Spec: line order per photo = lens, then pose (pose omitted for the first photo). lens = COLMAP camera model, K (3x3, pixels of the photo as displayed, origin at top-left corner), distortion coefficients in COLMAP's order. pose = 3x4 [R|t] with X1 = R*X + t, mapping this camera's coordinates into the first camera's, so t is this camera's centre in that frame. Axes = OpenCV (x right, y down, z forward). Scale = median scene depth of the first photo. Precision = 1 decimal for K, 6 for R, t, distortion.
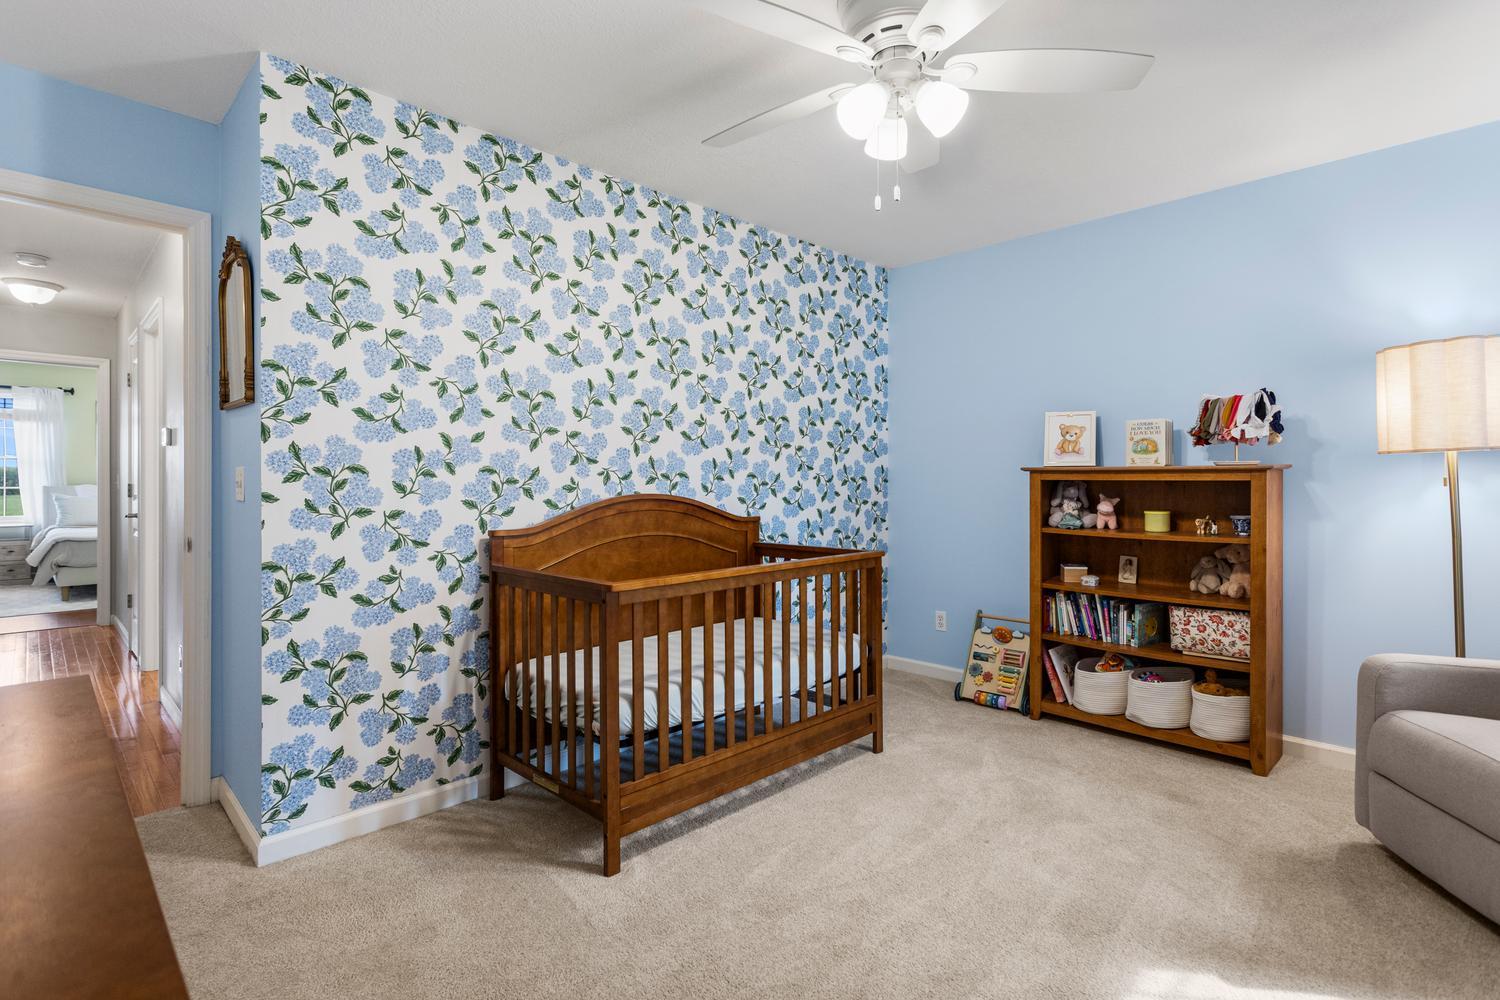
lens RADIAL K [[725.9, 0, 747.4], [0, 725.9, 487.3], [0, 0, 1]] dist [0.003051, 0.001139]
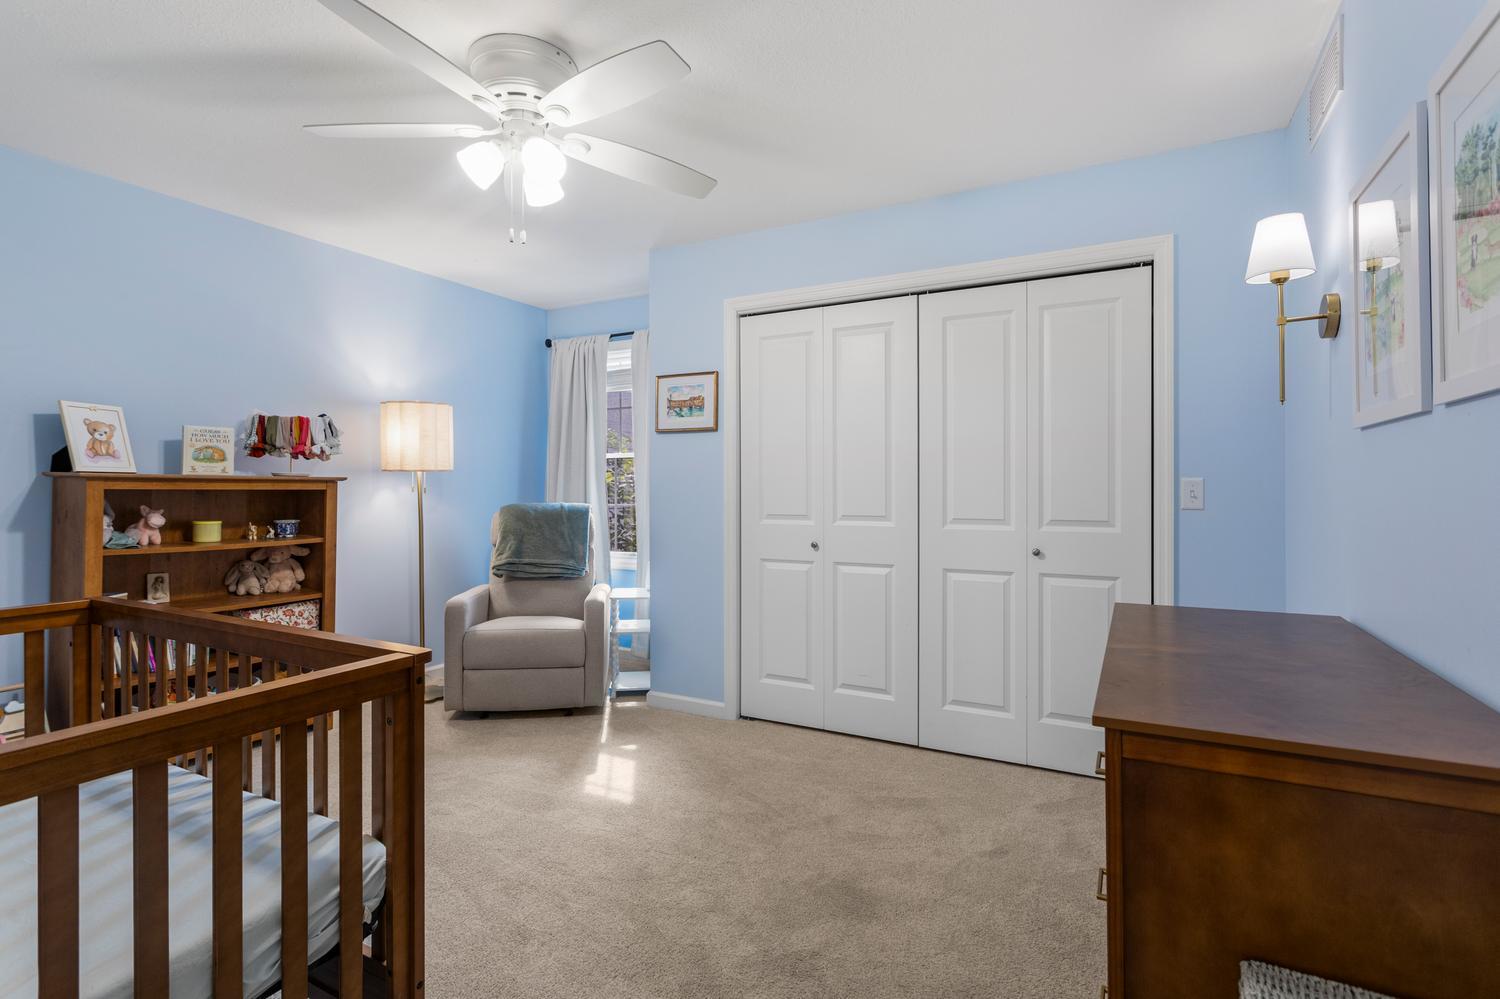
lens RADIAL K [[725.9, 0, 743.2], [0, 725.9, 492.6], [0, 0, 1]] dist [0.003051, 0.001139]
pose [[-0.285309, -0.005298, 0.958421, -0.585798], [0.009519, 0.999920, 0.008361, -0.006954], [-0.958388, 0.011509, -0.285235, 0.595328]]
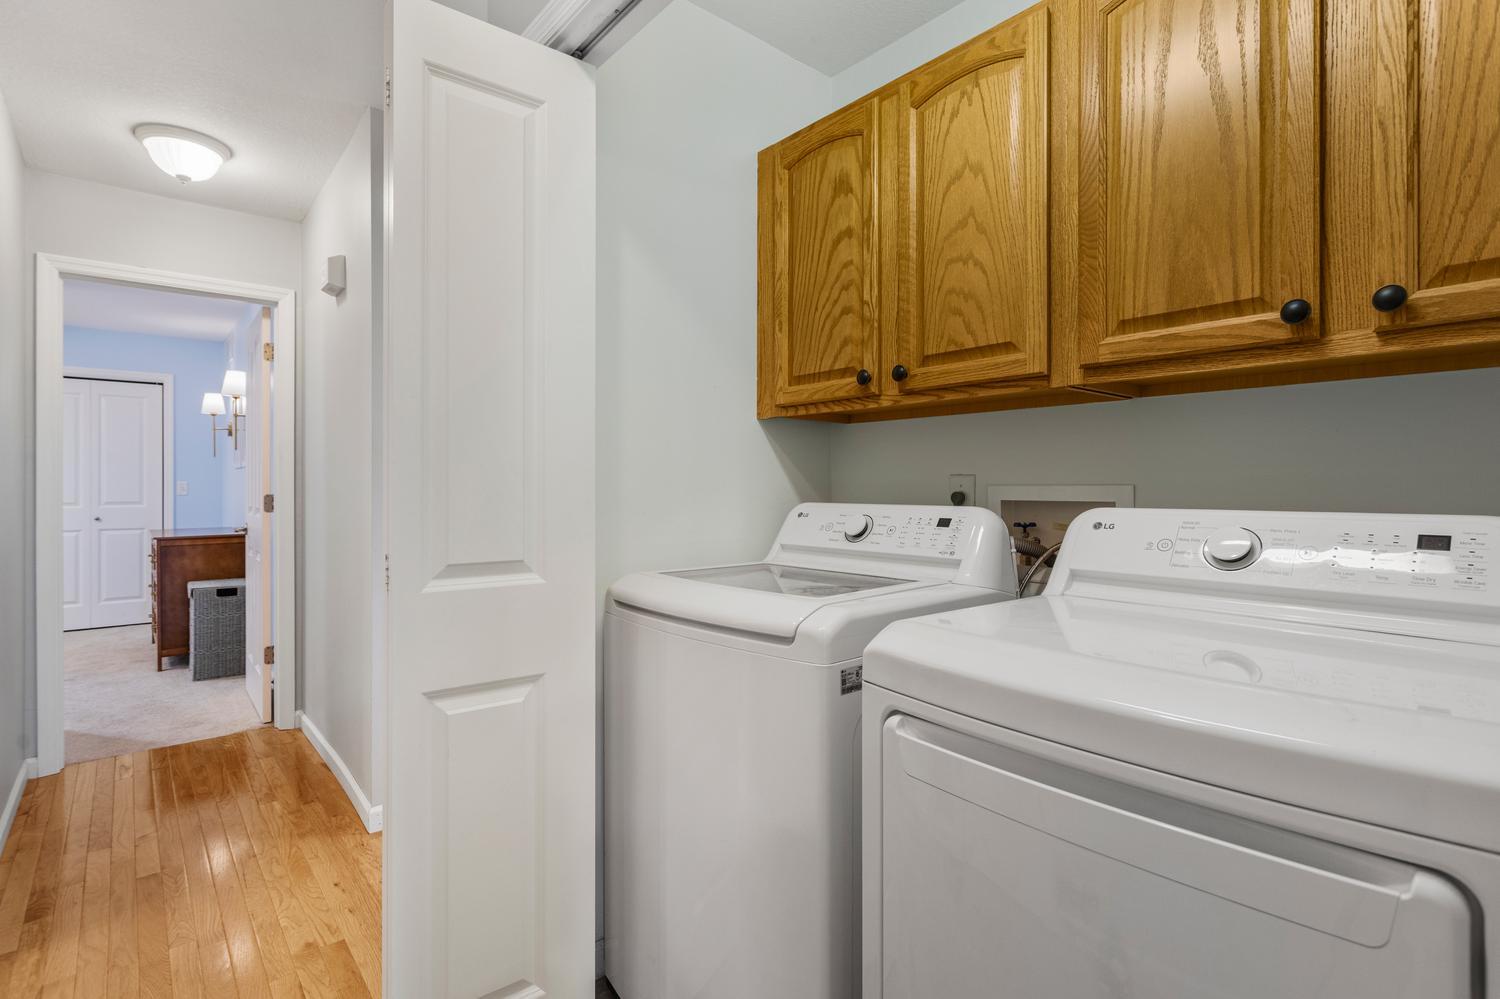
lens RADIAL K [[725.9, 0, 746.5], [0, 725.9, 490.4], [0, 0, 1]] dist [0.003051, 0.001139]
pose [[-0.996640, -0.006345, 0.081667, -2.105245], [-0.004852, 0.999818, 0.018457, -0.044963], [-0.081769, 0.017999, -0.996489, 2.226323]]
